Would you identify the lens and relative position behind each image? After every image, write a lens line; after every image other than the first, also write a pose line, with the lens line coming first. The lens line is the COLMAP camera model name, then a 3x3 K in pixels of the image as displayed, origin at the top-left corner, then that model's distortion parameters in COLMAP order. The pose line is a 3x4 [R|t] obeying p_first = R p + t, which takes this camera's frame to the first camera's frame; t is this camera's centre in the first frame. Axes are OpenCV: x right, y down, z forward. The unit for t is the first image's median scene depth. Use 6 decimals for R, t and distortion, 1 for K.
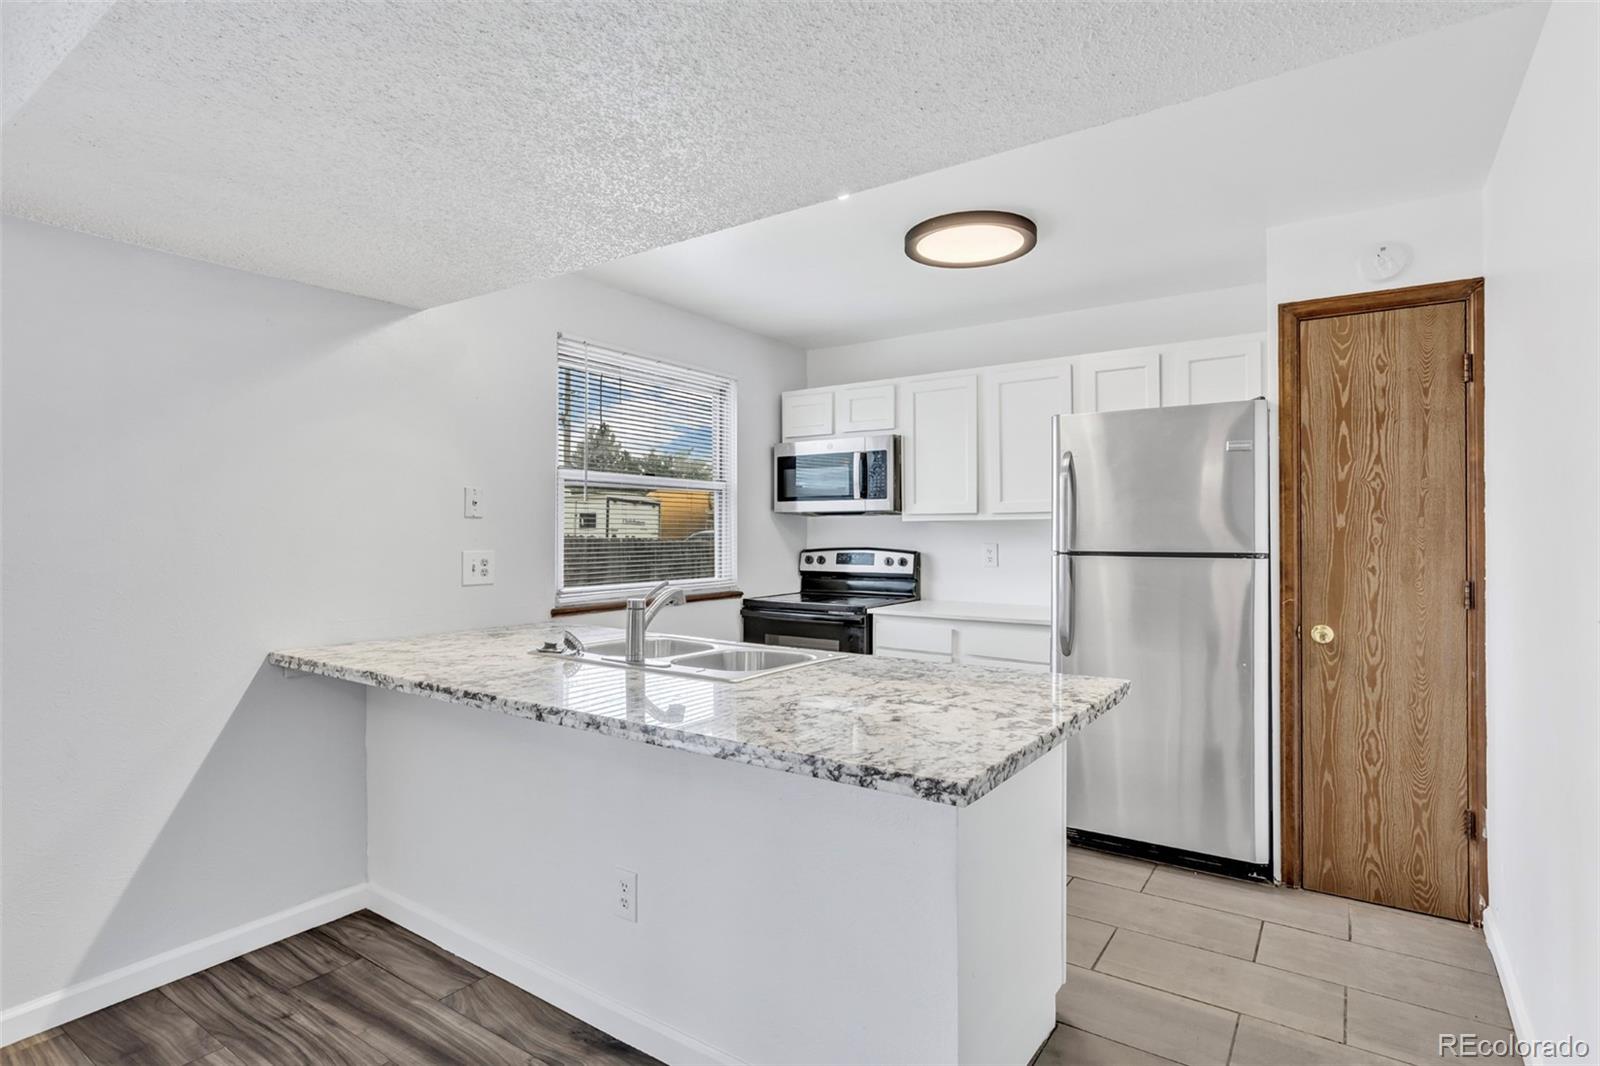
lens RADIAL K [[820.2, 0, 804.9], [0, 820.2, 535.0], [0, 0, 1]] dist [-0.001774, 0.002197]
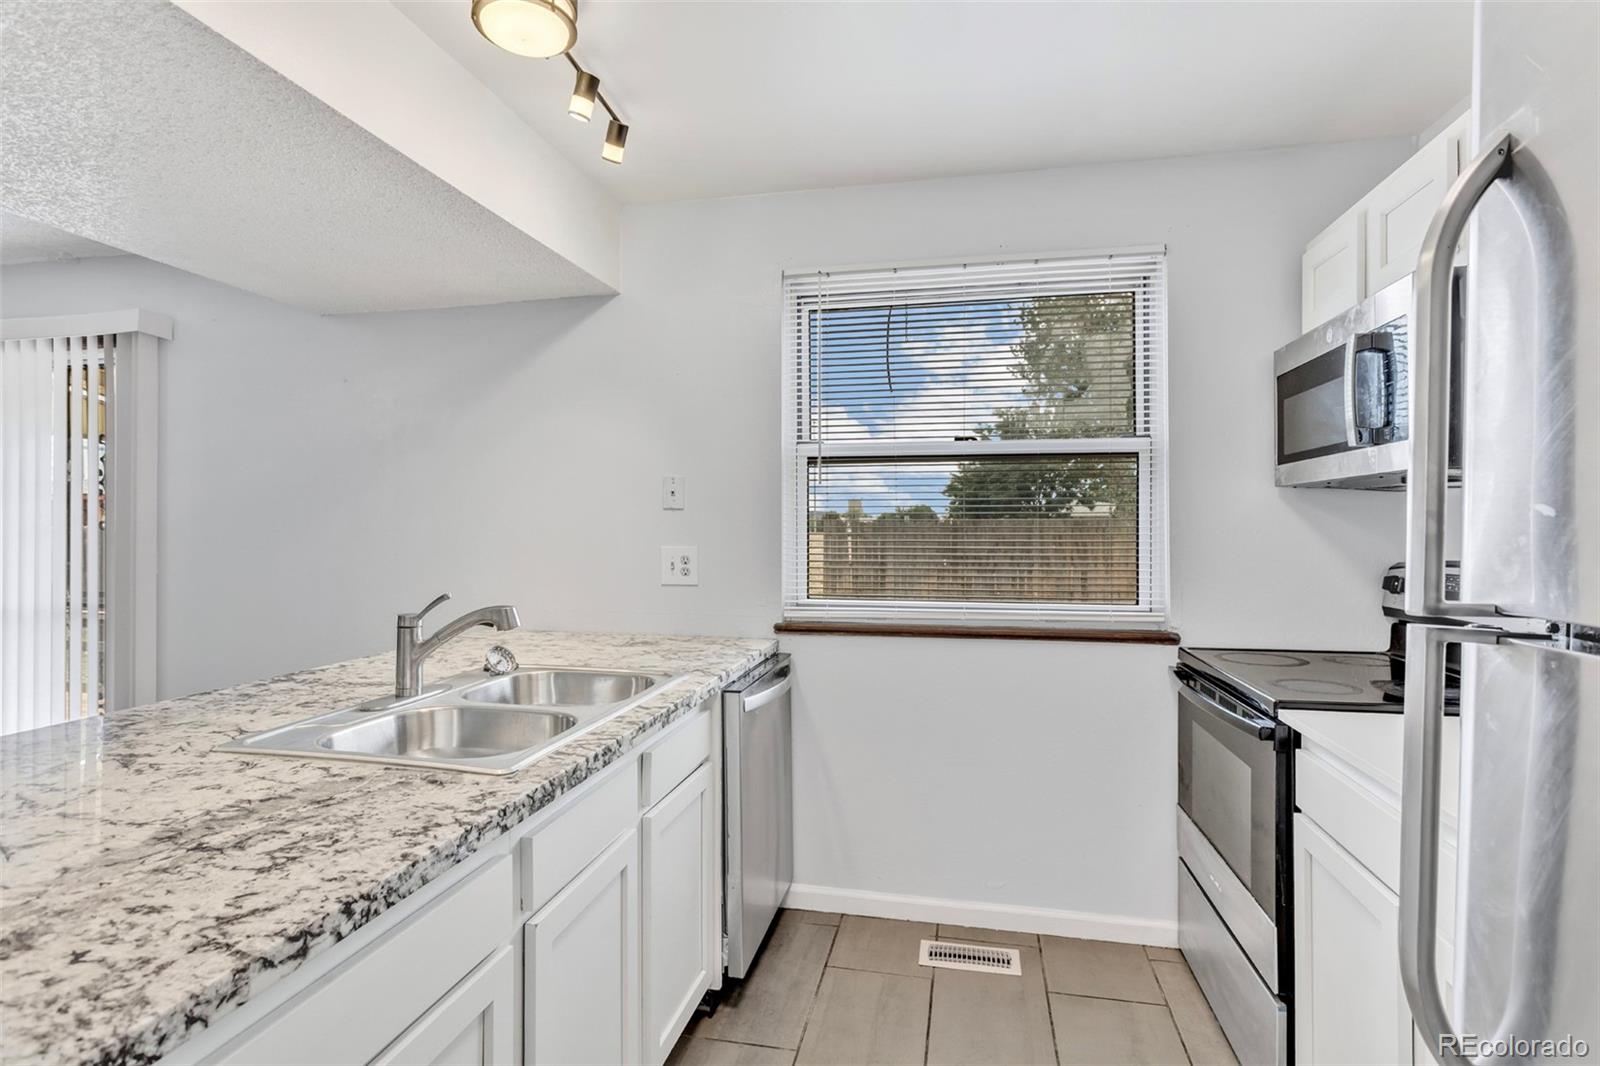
lens RADIAL K [[820.2, 0, 798.7], [0, 820.2, 532.2], [0, 0, 1]] dist [-0.001774, 0.002197]
pose [[0.382080, 0.006910, -0.924104, 0.427065], [-0.004886, 0.999973, 0.005457, -0.001670], [0.924117, 0.002430, 0.382103, 0.711493]]
